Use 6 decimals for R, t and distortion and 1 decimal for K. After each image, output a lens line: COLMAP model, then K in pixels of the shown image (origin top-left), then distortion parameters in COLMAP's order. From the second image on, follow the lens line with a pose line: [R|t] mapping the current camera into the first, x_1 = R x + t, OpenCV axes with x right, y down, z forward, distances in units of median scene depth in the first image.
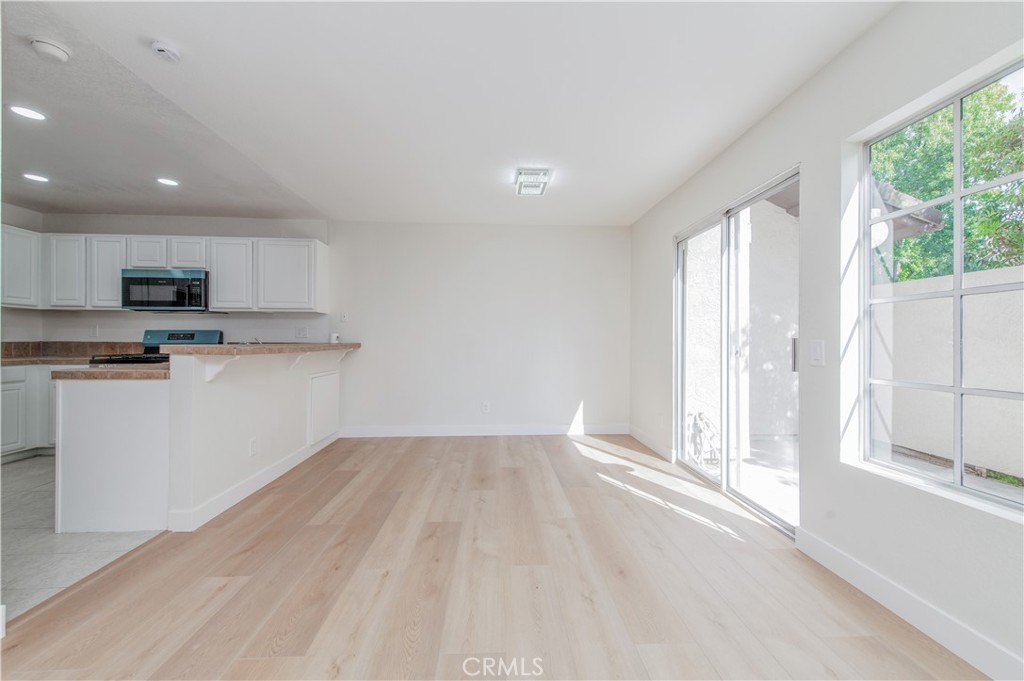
lens RADIAL K [[405.0, 0, 510.3], [0, 405.0, 342.1], [0, 0, 1]] dist [0.002080, -0.000336]
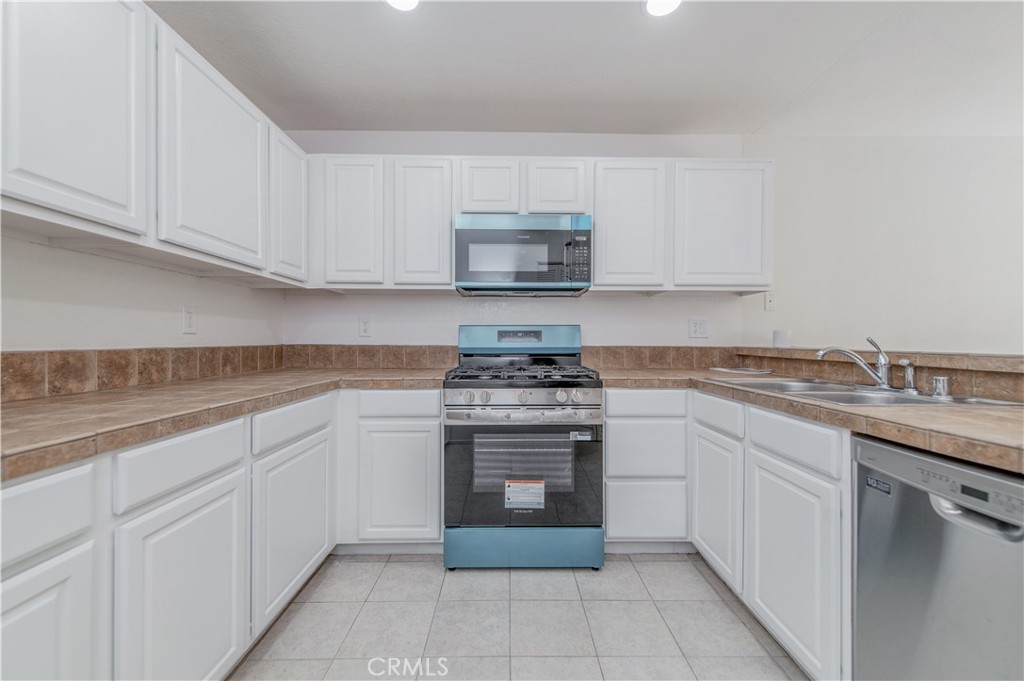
lens RADIAL K [[405.0, 0, 510.3], [0, 405.0, 342.1], [0, 0, 1]] dist [0.002080, -0.000336]
pose [[0.999310, -0.000600, -0.037138, -0.793307], [0.000712, 0.999995, 0.003020, -0.006615], [0.037136, -0.003044, 0.999306, 0.416406]]
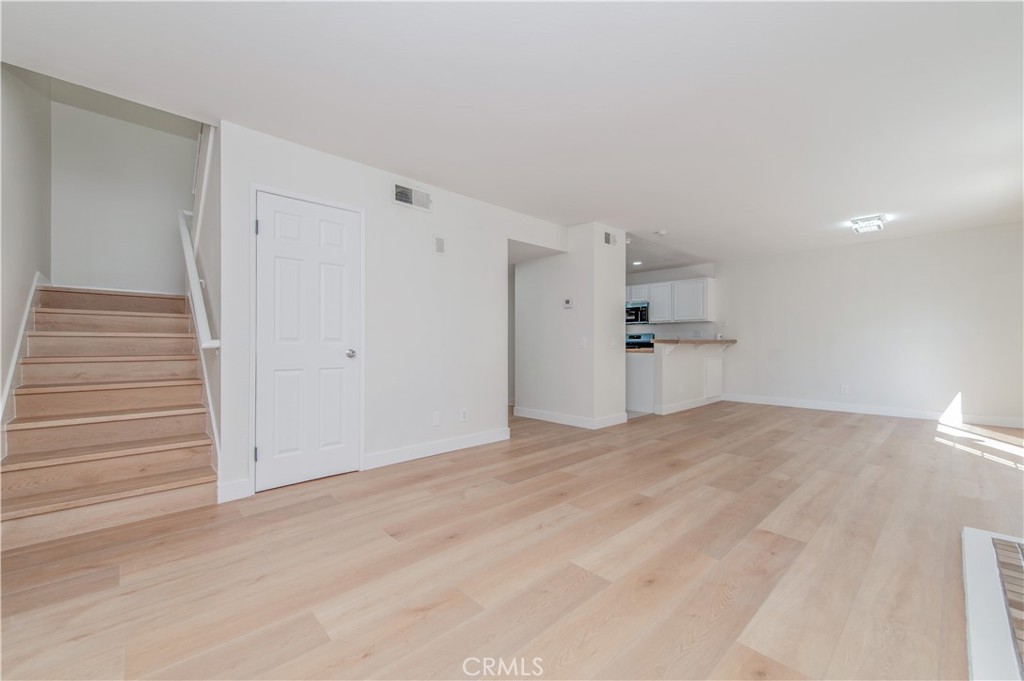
lens RADIAL K [[405.0, 0, 510.3], [0, 405.0, 342.1], [0, 0, 1]] dist [0.002080, -0.000336]
pose [[0.649171, -0.008217, -0.760598, 0.261539], [0.004324, 0.999965, -0.007112, 0.020691], [0.760630, 0.001328, 0.649184, -0.702574]]
